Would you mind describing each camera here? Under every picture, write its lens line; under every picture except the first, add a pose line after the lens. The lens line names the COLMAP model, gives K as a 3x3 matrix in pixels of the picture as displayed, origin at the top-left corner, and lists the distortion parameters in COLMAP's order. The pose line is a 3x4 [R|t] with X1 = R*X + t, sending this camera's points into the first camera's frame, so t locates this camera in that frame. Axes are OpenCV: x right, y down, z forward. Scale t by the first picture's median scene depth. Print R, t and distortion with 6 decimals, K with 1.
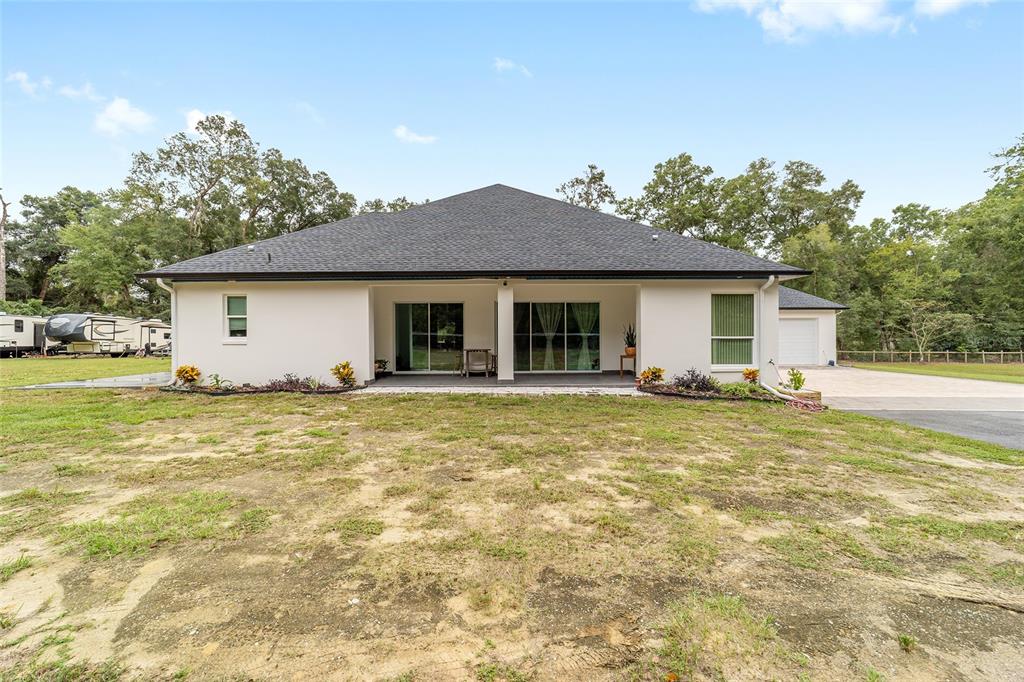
lens RADIAL K [[390.2, 0, 509.5], [0, 390.2, 340.0], [0, 0, 1]] dist [-0.002023, 0.000435]
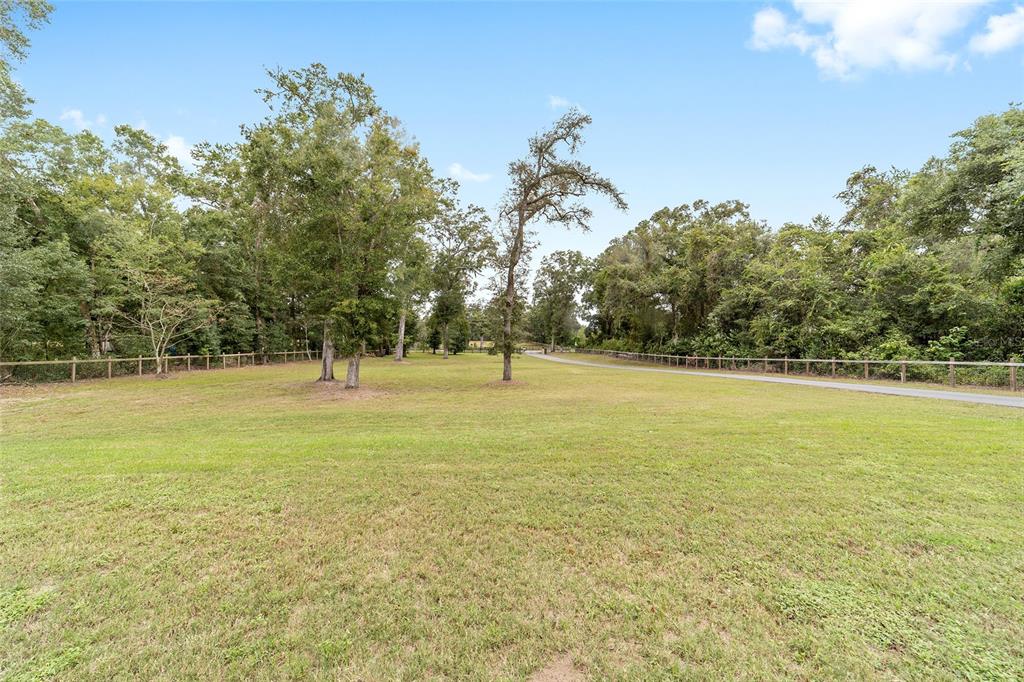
lens RADIAL K [[390.2, 0, 509.5], [0, 390.2, 340.0], [0, 0, 1]] dist [-0.002023, 0.000435]
pose [[-0.007571, 0.009020, 0.999931, 0.425024], [-0.008918, 0.999919, -0.009088, 0.002941], [-0.999932, -0.008986, -0.007490, 0.437189]]
